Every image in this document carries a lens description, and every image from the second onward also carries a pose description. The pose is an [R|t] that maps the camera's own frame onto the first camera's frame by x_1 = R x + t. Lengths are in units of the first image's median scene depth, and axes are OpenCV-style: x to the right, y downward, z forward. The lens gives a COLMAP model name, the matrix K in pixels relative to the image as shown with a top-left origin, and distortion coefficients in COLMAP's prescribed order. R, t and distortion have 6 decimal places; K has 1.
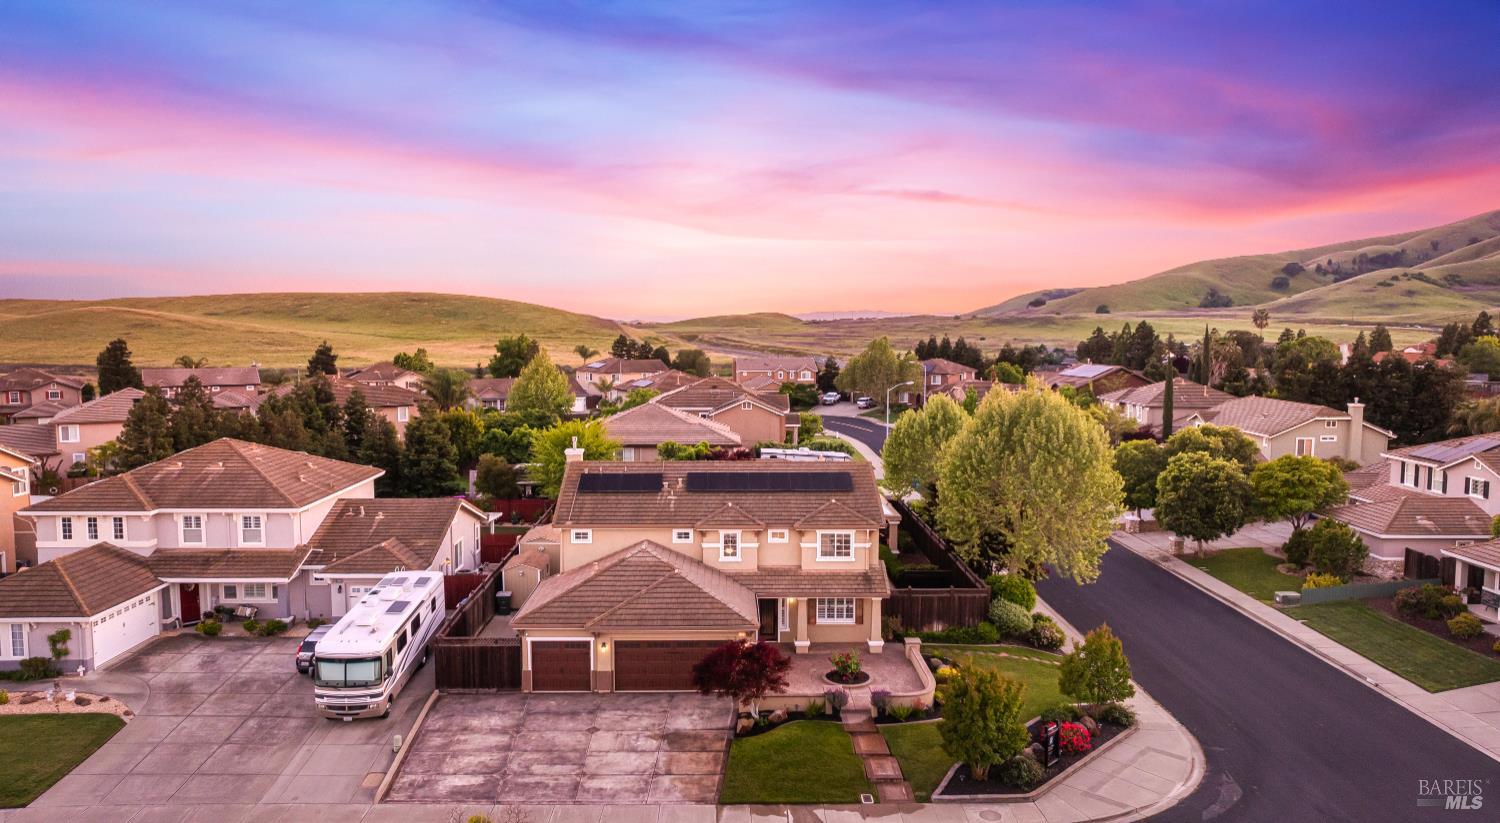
lens RADIAL K [[1046.8, 0, 749.5], [0, 1046.8, 422.2], [0, 0, 1]] dist [-0.021833, 0.015390]
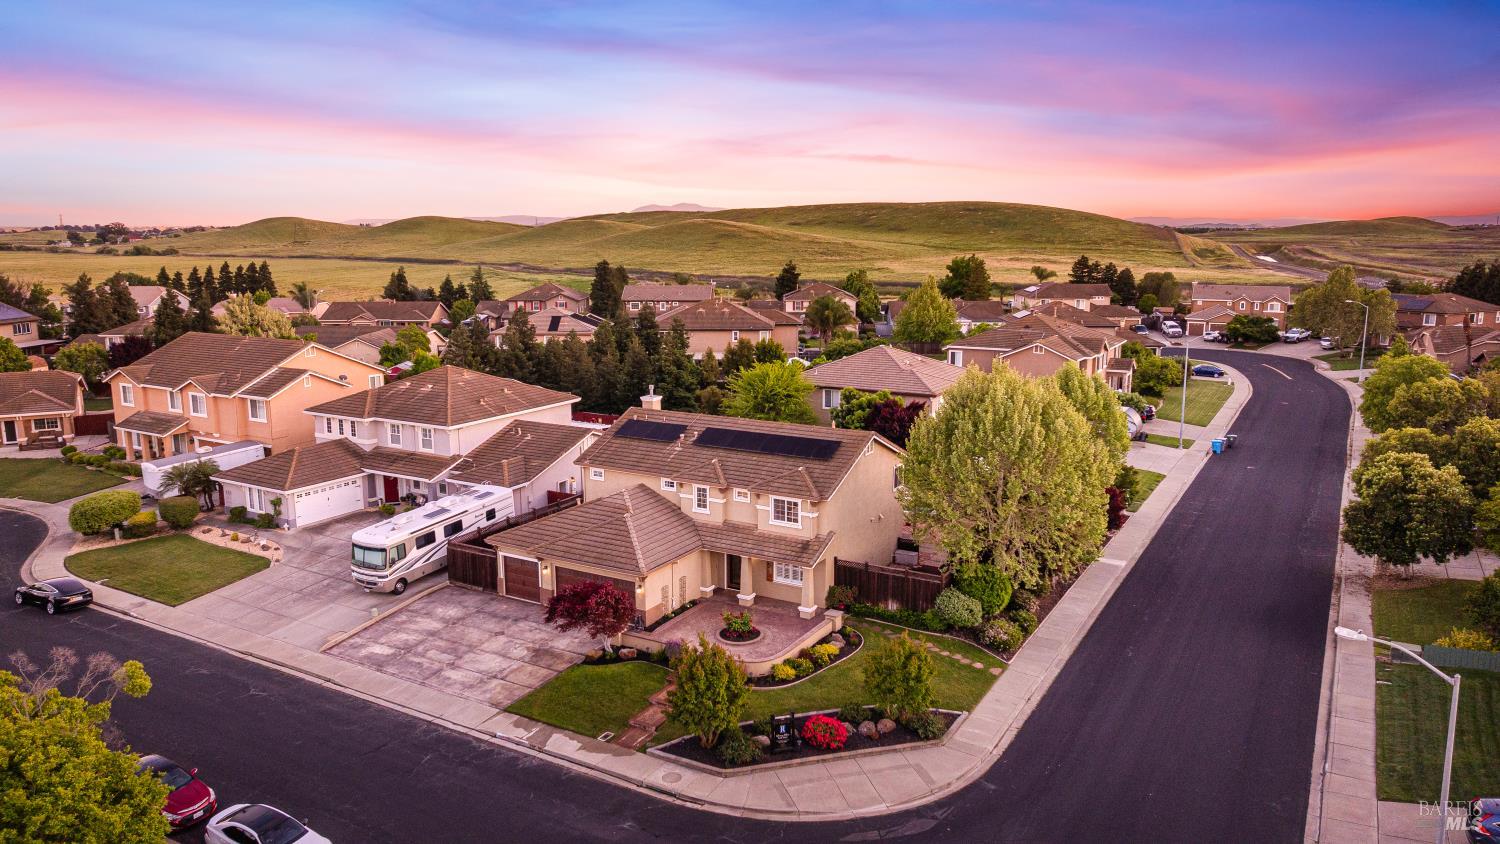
lens RADIAL K [[1050.6, 0, 753.7], [0, 1050.6, 414.4], [0, 0, 1]] dist [-0.026278, 0.010320]
pose [[0.854139, 0.087908, -0.512561, 0.648403], [-0.045622, 0.994476, 0.094535, -0.084715], [0.518040, -0.057362, 0.853431, 0.101565]]
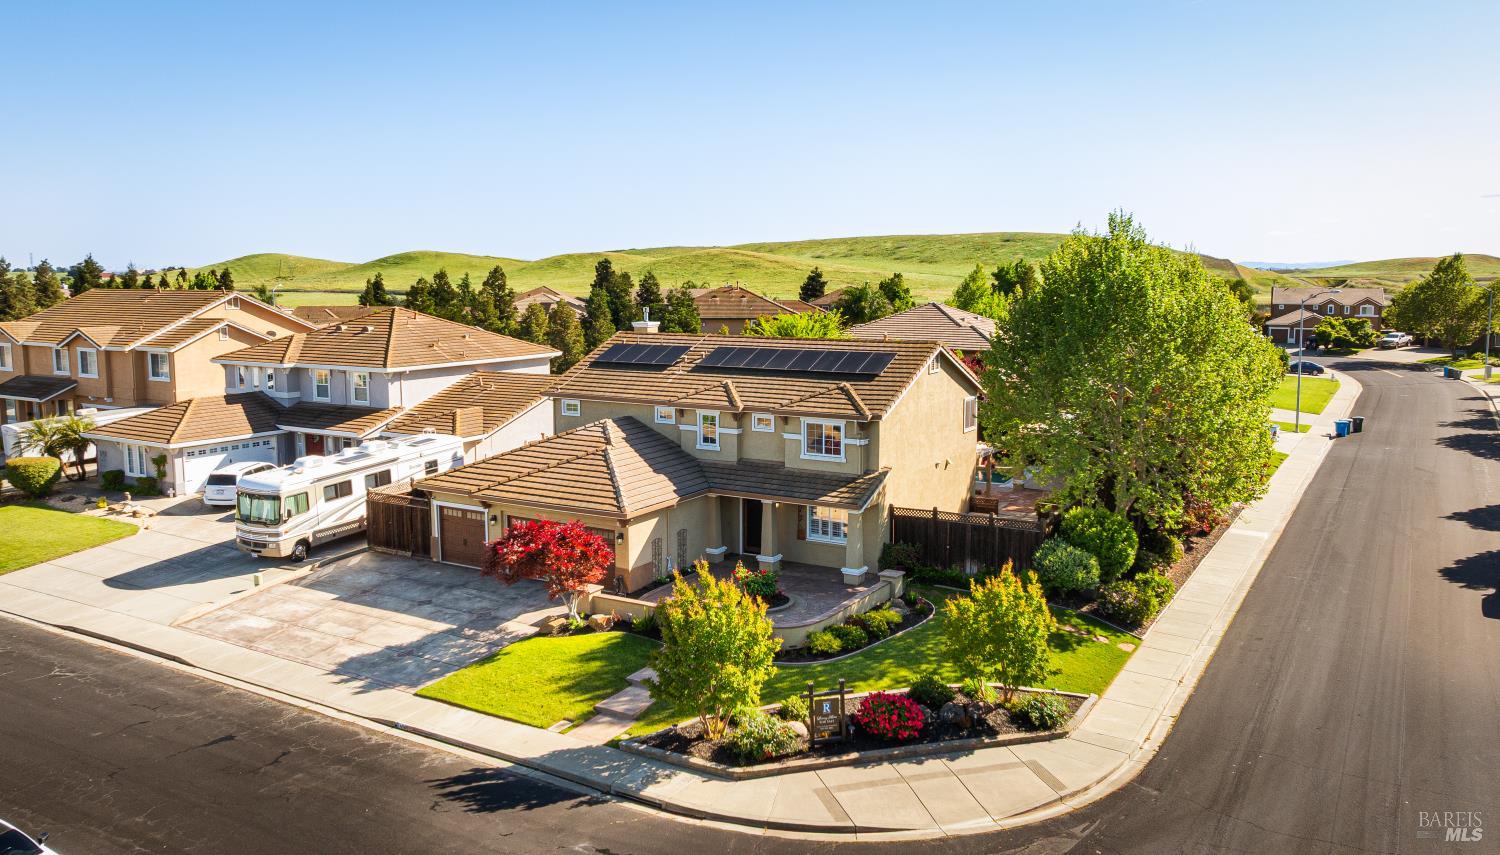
lens RADIAL K [[1132.7, 0, 773.0], [0, 1132.7, 399.2], [0, 0, 1]] dist [-0.032453, 0.031506]
pose [[0.853883, 0.055992, -0.517444, 0.529388], [-0.046794, 0.998429, 0.030820, 0.071453], [0.518356, -0.002104, 0.855162, 0.301876]]
